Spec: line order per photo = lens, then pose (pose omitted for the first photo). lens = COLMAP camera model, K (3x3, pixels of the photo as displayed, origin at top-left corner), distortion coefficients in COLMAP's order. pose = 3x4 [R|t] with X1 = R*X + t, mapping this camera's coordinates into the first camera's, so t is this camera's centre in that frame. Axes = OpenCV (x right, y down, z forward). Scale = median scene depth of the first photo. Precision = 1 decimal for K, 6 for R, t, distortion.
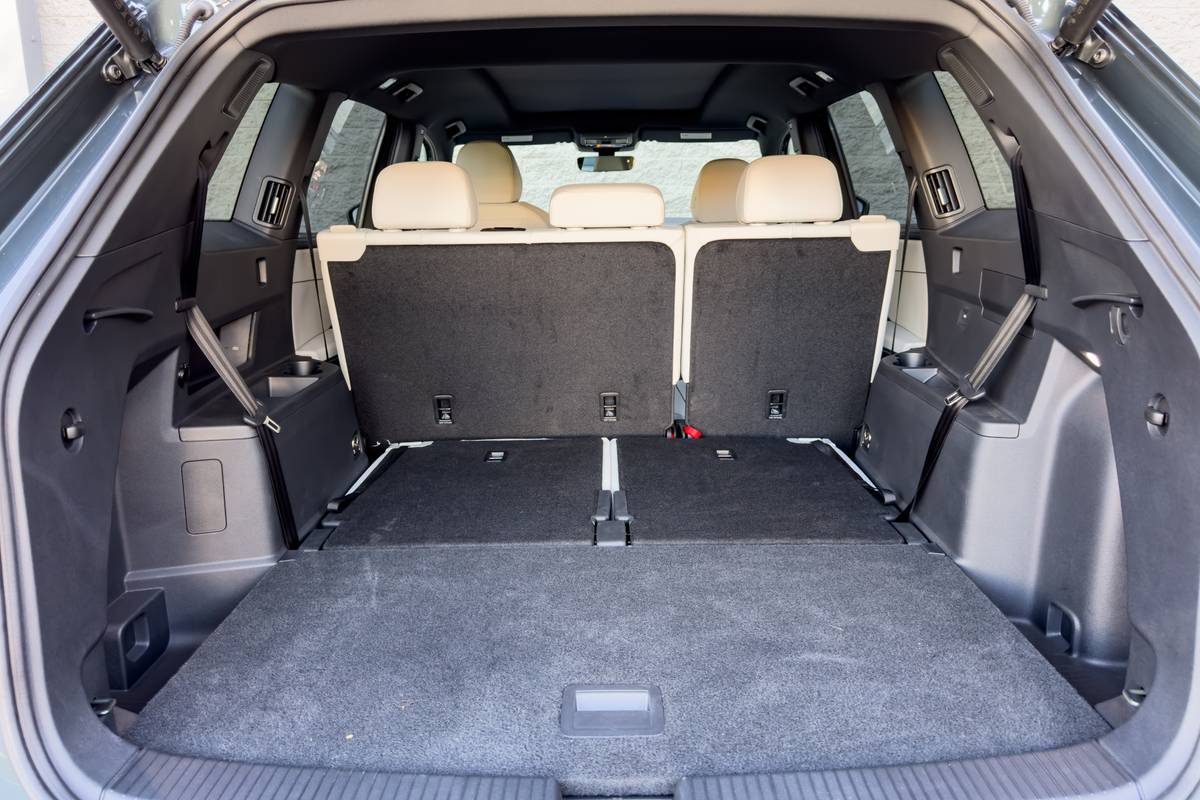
lens RADIAL K [[828.5, 0, 597.3], [0, 828.5, 400.0], [0, 0, 1]] dist [-0.011282, -0.008657]
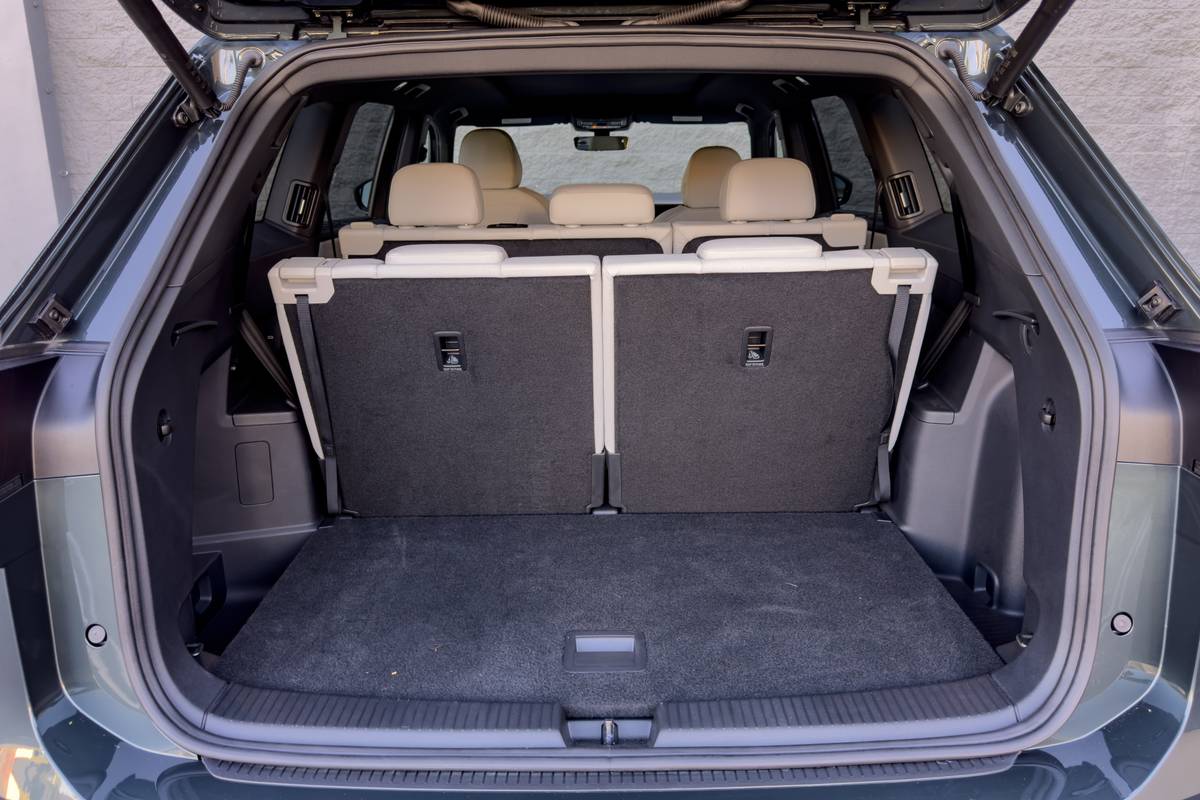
lens RADIAL K [[828.5, 0, 605.2], [0, 828.5, 396.8], [0, 0, 1]] dist [-0.011282, -0.008657]
pose [[0.999867, 0.002595, 0.016105, -0.002703], [-0.003422, 0.998664, 0.051555, -0.061894], [-0.015950, -0.051603, 0.998540, -0.193027]]
